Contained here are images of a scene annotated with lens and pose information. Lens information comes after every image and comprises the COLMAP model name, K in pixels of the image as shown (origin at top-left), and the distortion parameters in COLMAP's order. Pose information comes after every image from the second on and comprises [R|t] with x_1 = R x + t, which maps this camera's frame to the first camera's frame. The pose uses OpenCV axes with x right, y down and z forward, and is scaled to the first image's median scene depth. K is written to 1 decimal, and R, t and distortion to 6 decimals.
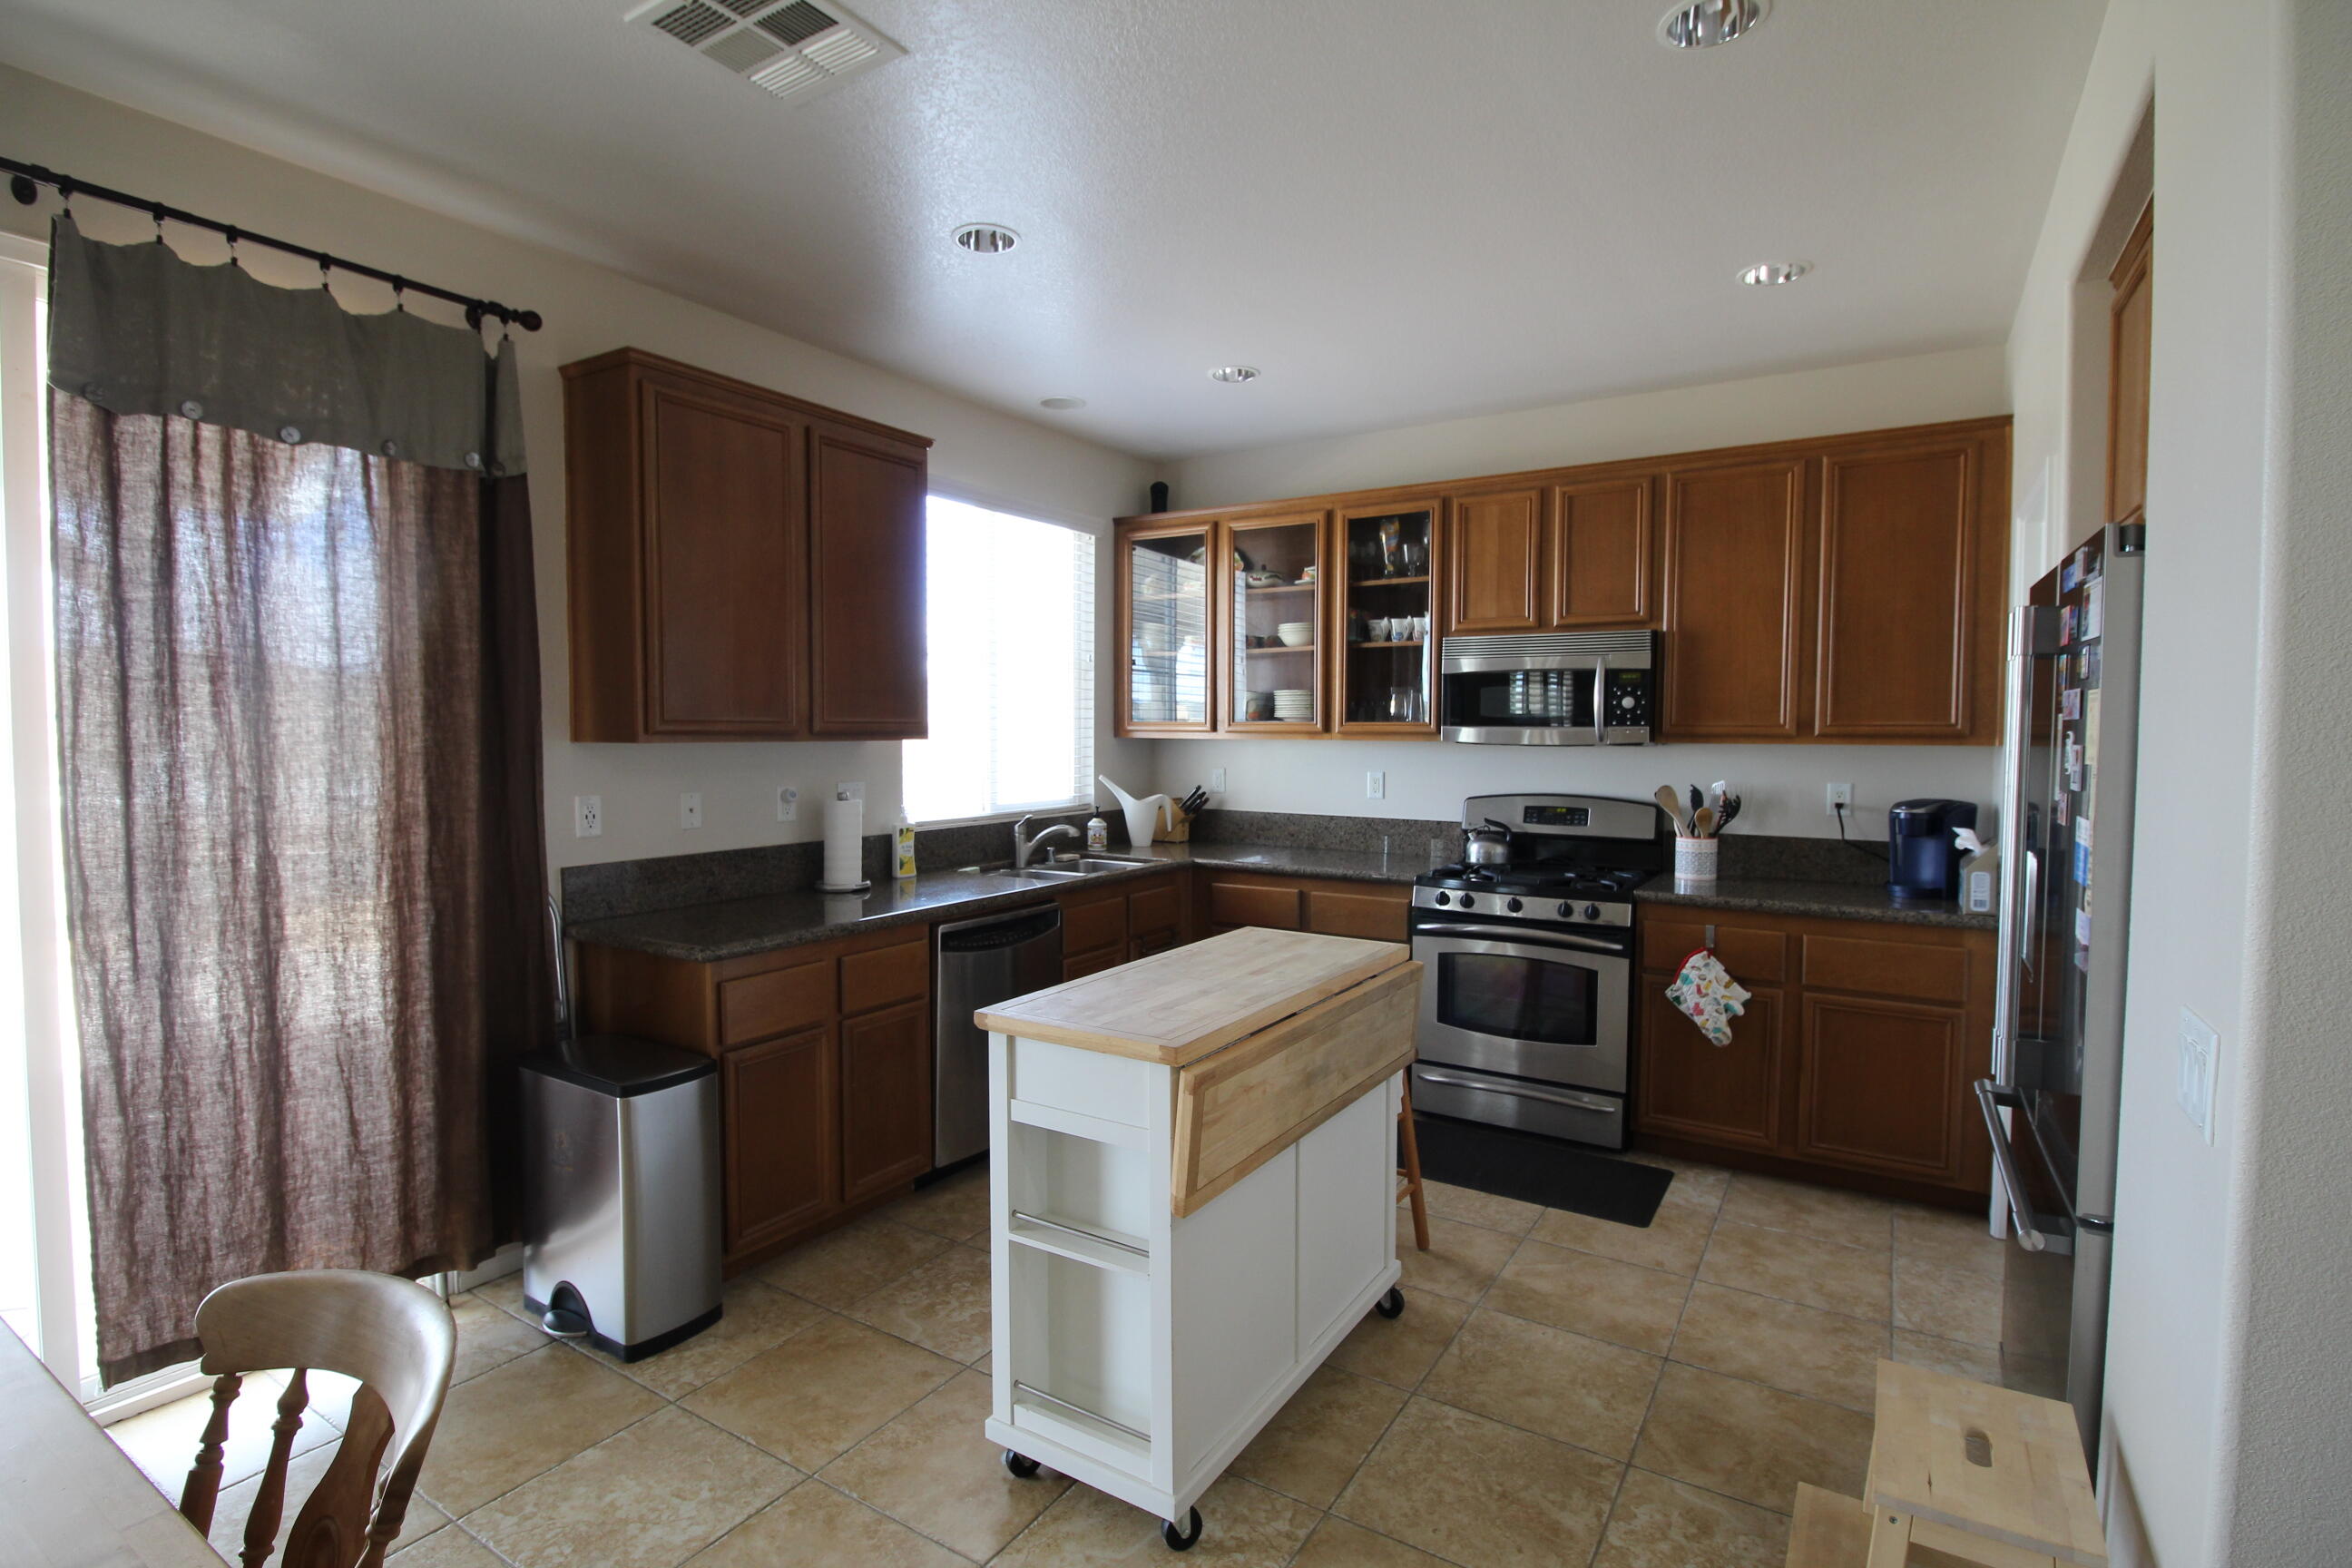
lens RADIAL K [[1133.3, 0, 1178.1], [0, 1133.3, 779.4], [0, 0, 1]] dist [-0.004898, -0.007354]
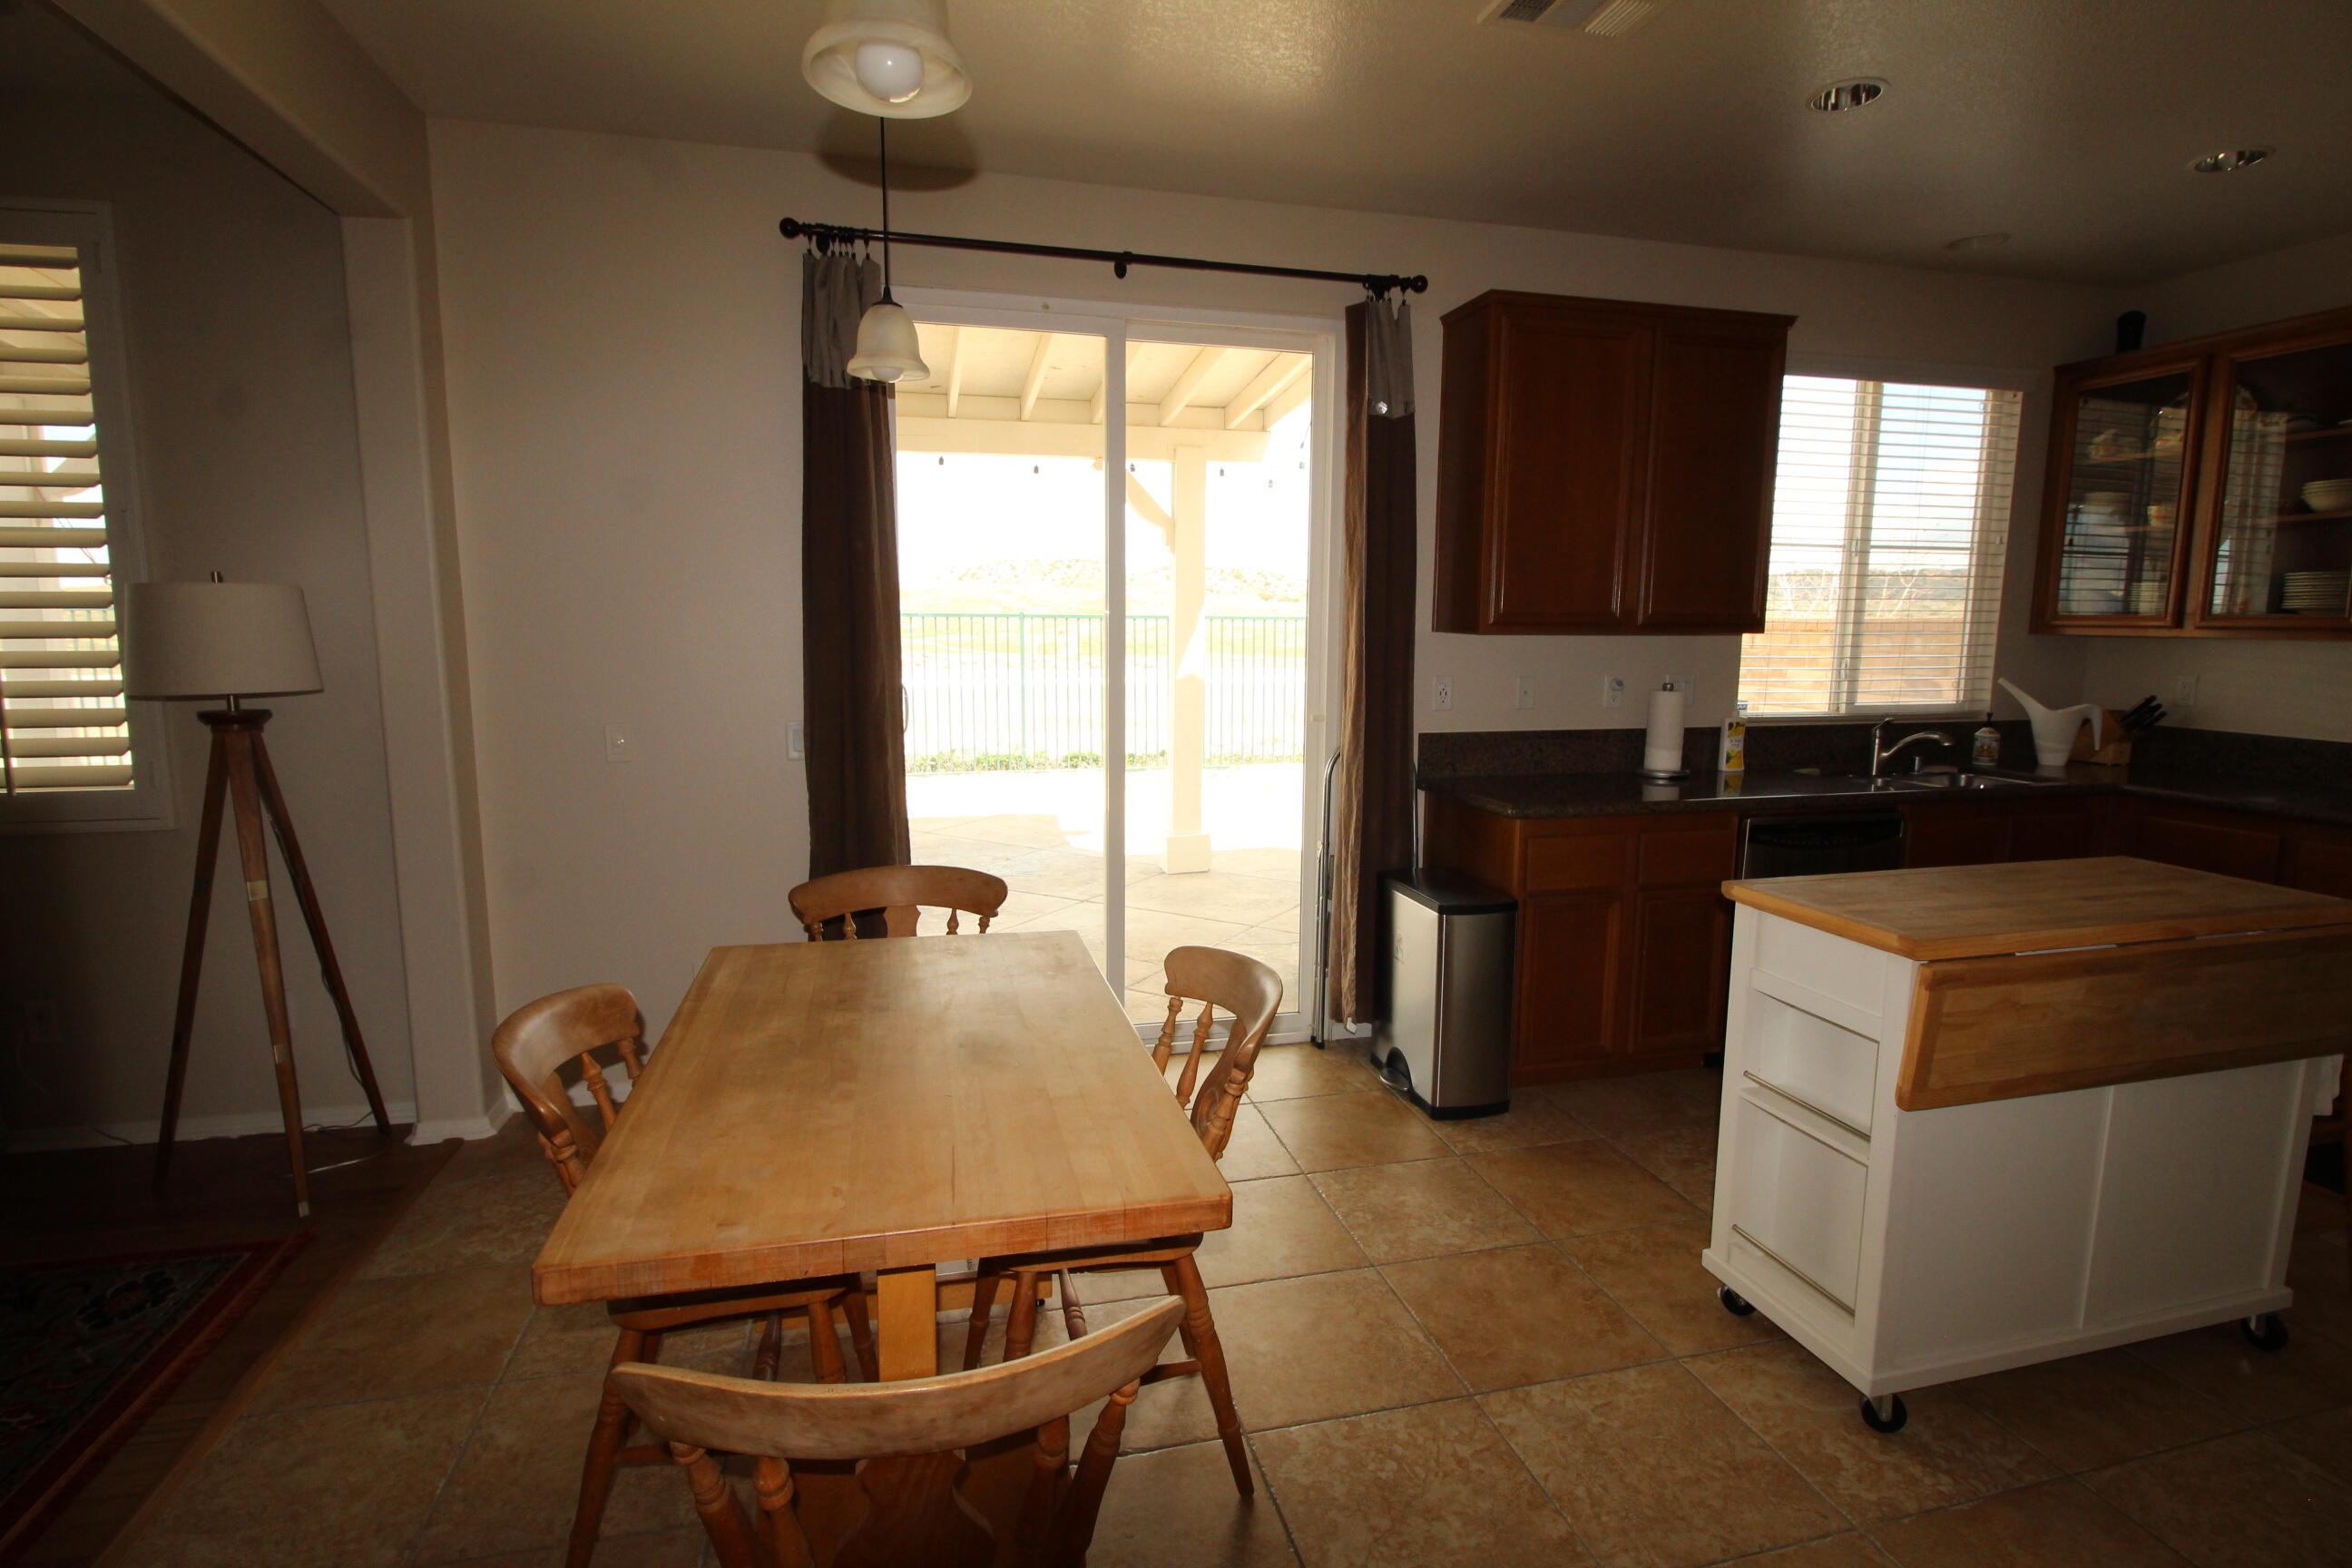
lens RADIAL K [[1133.3, 0, 1156.6], [0, 1133.3, 797.0], [0, 0, 1]] dist [-0.004898, -0.007354]
pose [[0.714416, 0.103889, -0.691966, 0.120472], [-0.032486, 0.992775, 0.115512, 0.012220], [0.698967, -0.060045, 0.712629, -0.097740]]
